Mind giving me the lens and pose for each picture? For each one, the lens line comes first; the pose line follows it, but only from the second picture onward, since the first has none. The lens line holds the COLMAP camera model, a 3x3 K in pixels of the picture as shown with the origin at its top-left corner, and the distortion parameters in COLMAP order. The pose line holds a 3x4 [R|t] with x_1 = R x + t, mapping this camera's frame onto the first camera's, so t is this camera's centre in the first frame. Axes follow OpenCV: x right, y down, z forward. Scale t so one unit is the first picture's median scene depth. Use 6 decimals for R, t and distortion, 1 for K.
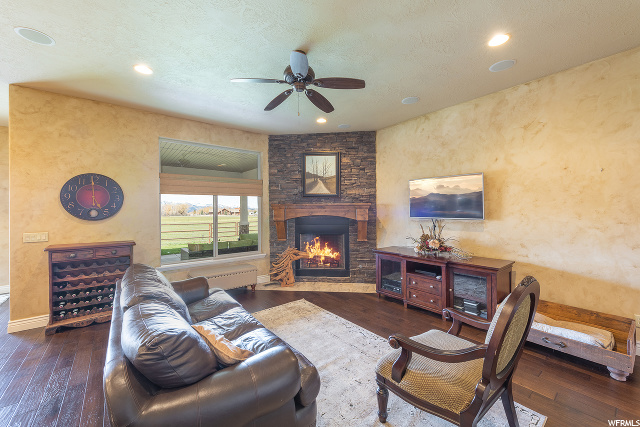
lens RADIAL K [[252.2, 0, 322.4], [0, 252.2, 209.7], [0, 0, 1]] dist [0.004075, -0.002255]
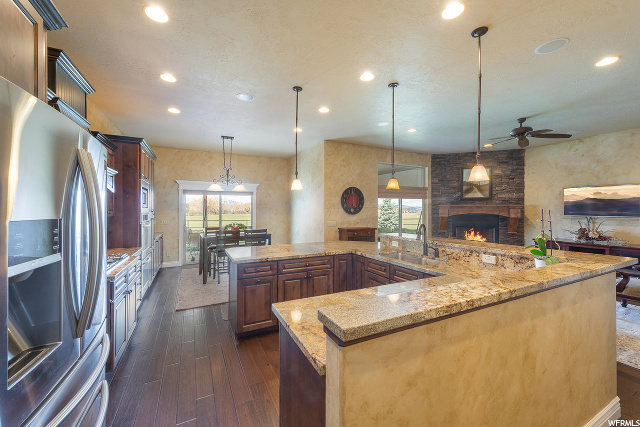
lens RADIAL K [[252.2, 0, 320.5], [0, 252.2, 210.4], [0, 0, 1]] dist [0.004075, -0.002255]
pose [[0.976544, 0.009764, -0.215098, -0.549041], [-0.008405, 0.999939, 0.007229, 0.003341], [0.215156, -0.005252, 0.976566, -0.513732]]
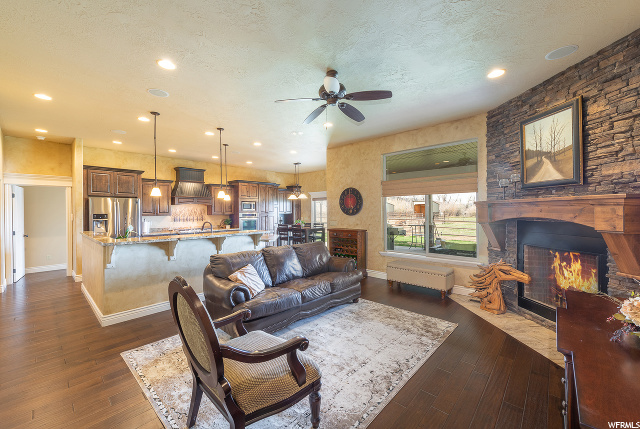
lens RADIAL K [[252.2, 0, 322.2], [0, 252.2, 212.2], [0, 0, 1]] dist [0.004075, -0.002255]
pose [[0.161158, 0.011300, -0.986864, 0.520799], [0.008371, 0.999883, 0.012816, -0.002407], [0.986893, -0.010327, 0.161044, 0.398412]]
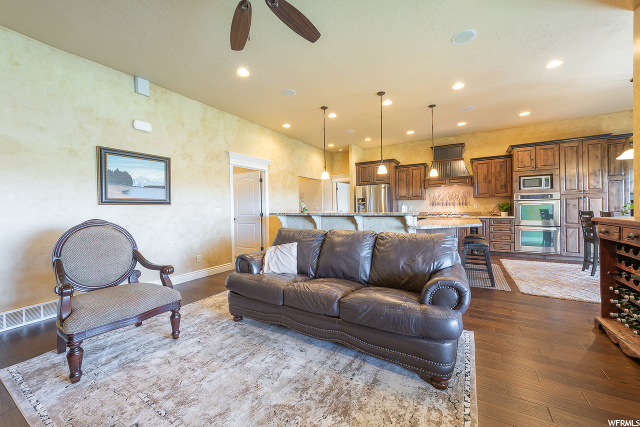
lens RADIAL K [[252.2, 0, 317.0], [0, 252.2, 211.5], [0, 0, 1]] dist [0.004075, -0.002255]
pose [[-0.930014, 0.030776, -0.366234, -0.007784], [0.028021, 0.999525, 0.012835, 0.064275], [0.366455, 0.001675, -0.930434, 0.888048]]
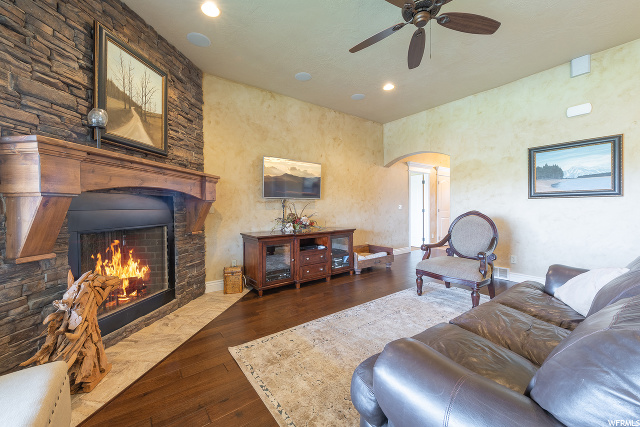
lens RADIAL K [[252.2, 0, 323.7], [0, 252.2, 210.1], [0, 0, 1]] dist [0.004075, -0.002255]
pose [[0.016208, -0.005102, 0.999856, -0.487972], [0.008496, 0.999952, 0.004965, 0.065088], [-0.999833, 0.008414, 0.016251, 0.683702]]
